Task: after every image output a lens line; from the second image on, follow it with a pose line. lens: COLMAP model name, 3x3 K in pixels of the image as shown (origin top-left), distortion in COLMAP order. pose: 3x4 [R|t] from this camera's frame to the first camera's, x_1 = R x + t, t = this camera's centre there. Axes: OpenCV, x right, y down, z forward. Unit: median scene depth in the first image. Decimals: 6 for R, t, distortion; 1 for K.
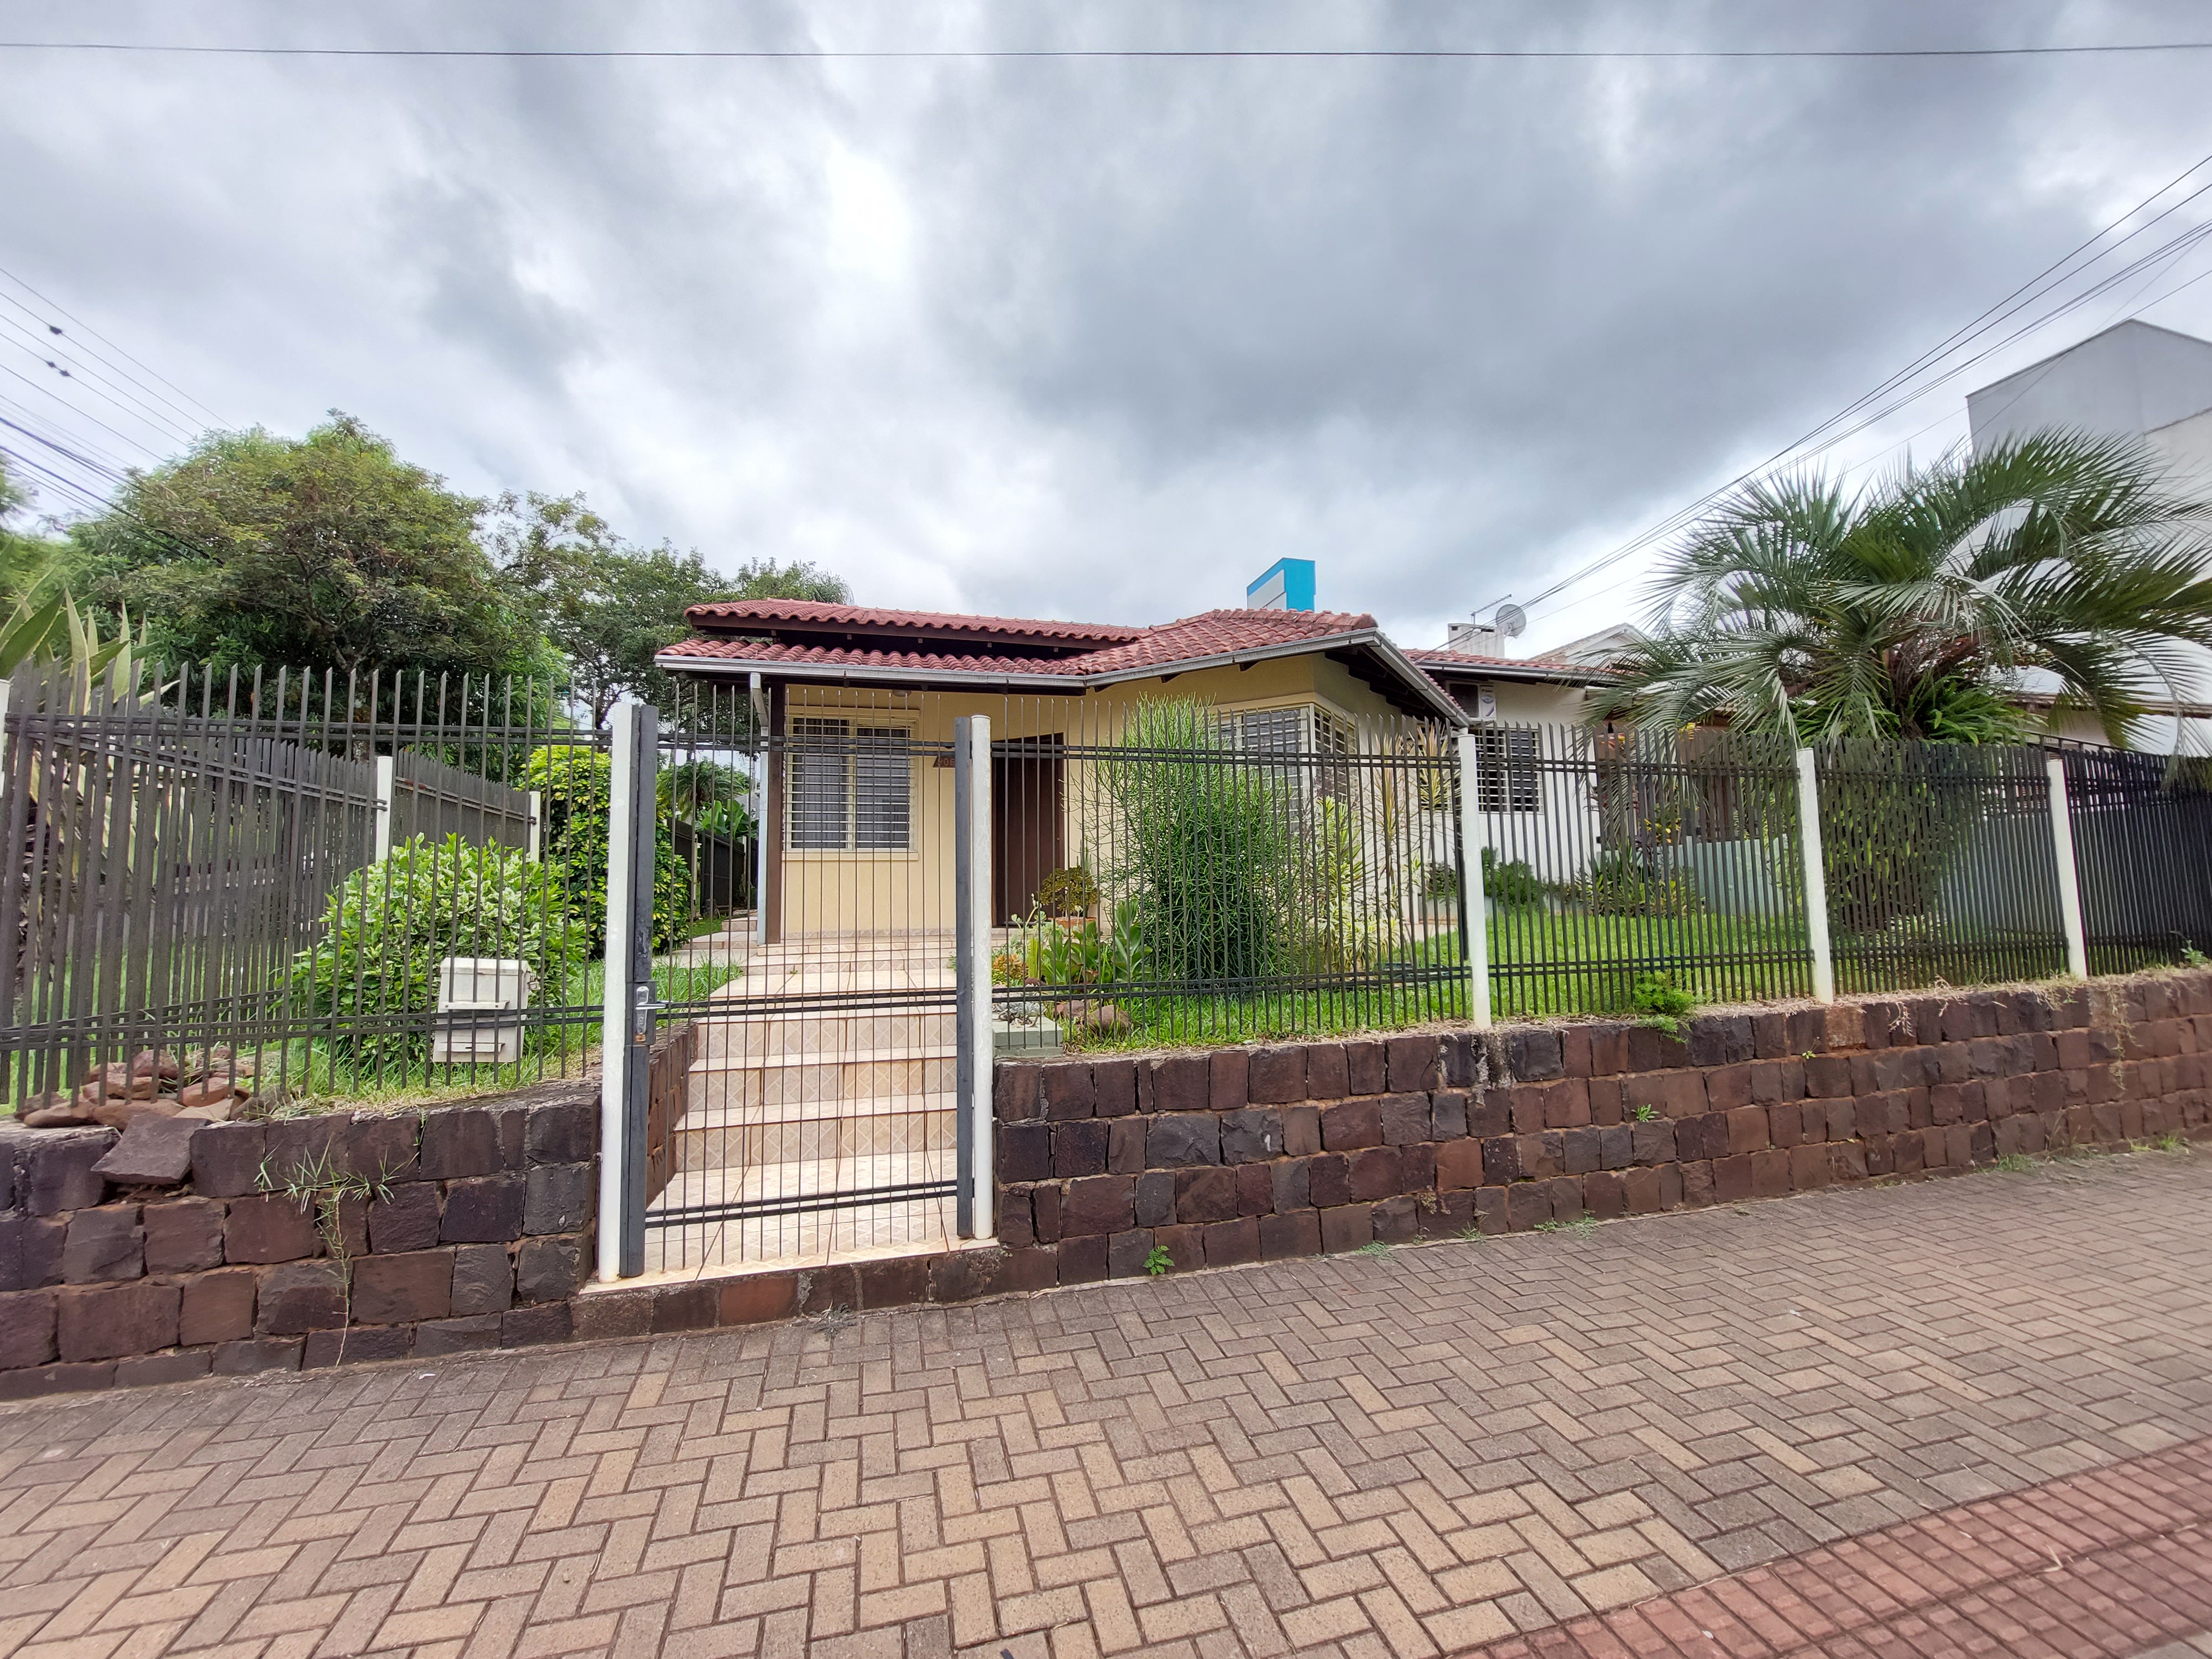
lens RADIAL K [[893.1, 0, 1103.8], [0, 893.1, 839.2], [0, 0, 1]] dist [-0.009615, -0.000244]
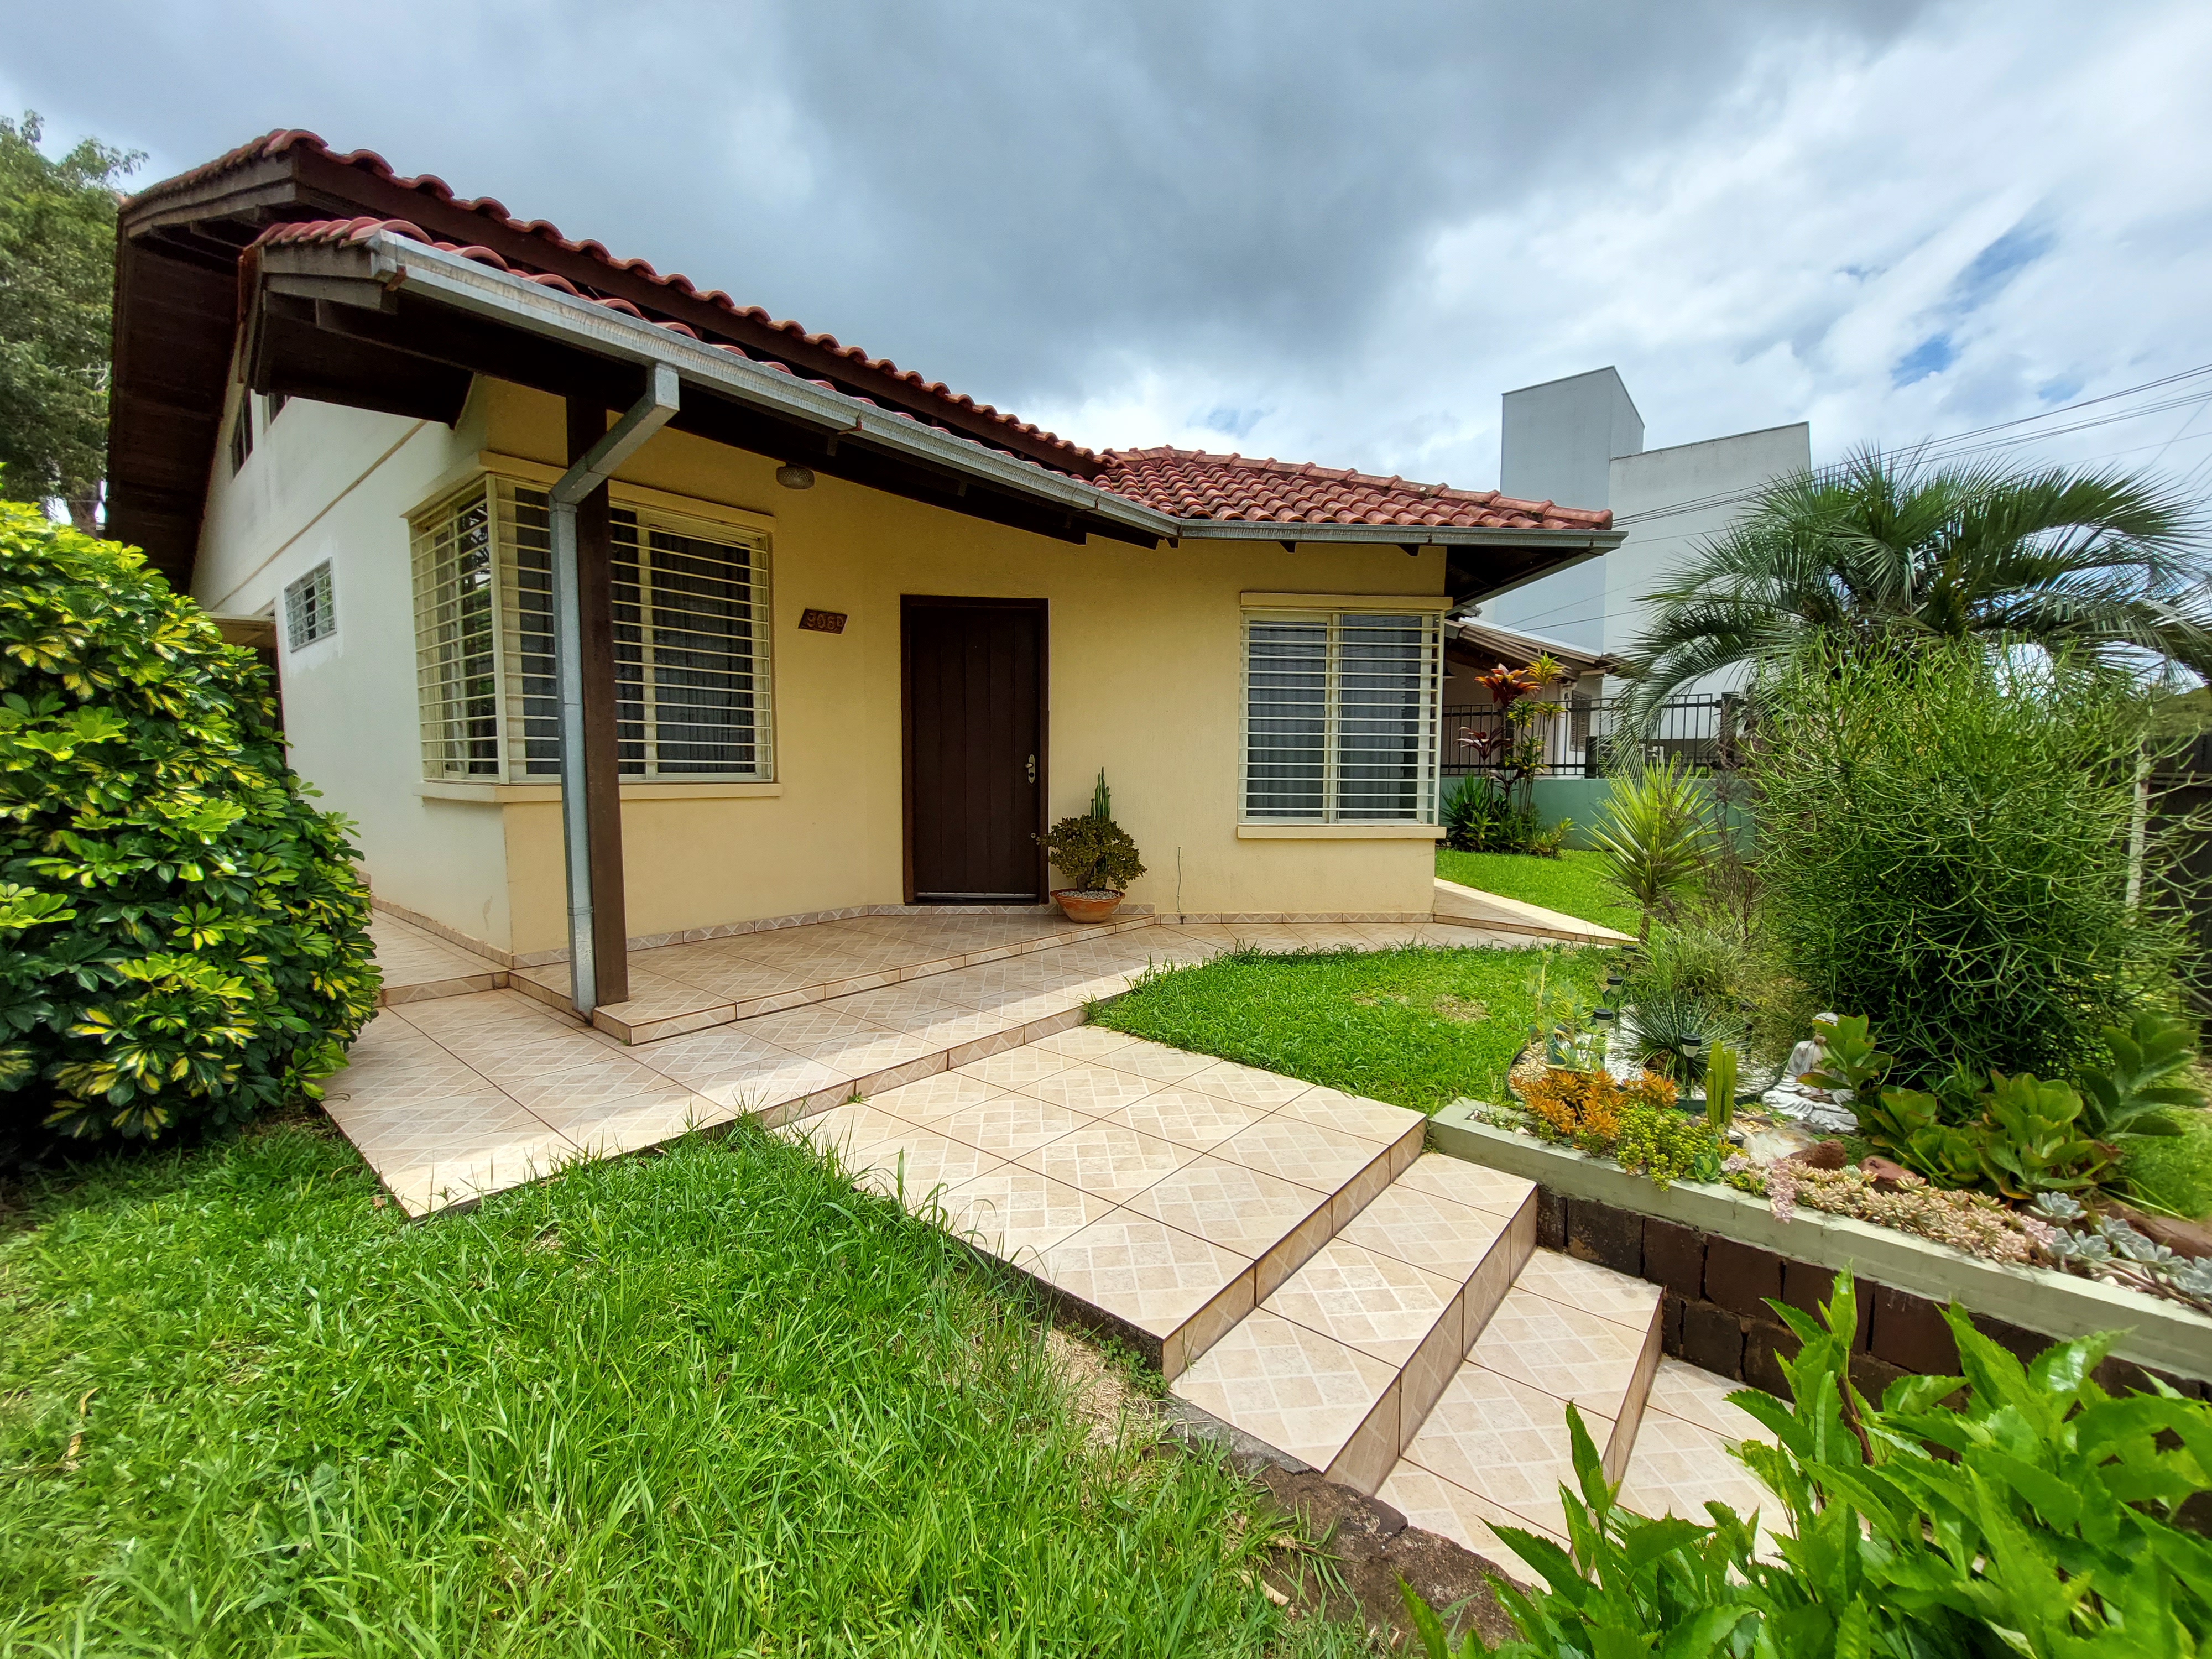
lens RADIAL K [[893.1, 0, 1103.8], [0, 893.1, 839.2], [0, 0, 1]] dist [-0.009615, -0.000244]
pose [[0.813202, -0.055597, 0.579320, -0.390434], [-0.018685, 0.992419, 0.121470, -0.021943], [-0.581681, -0.109604, 0.805999, 0.463833]]
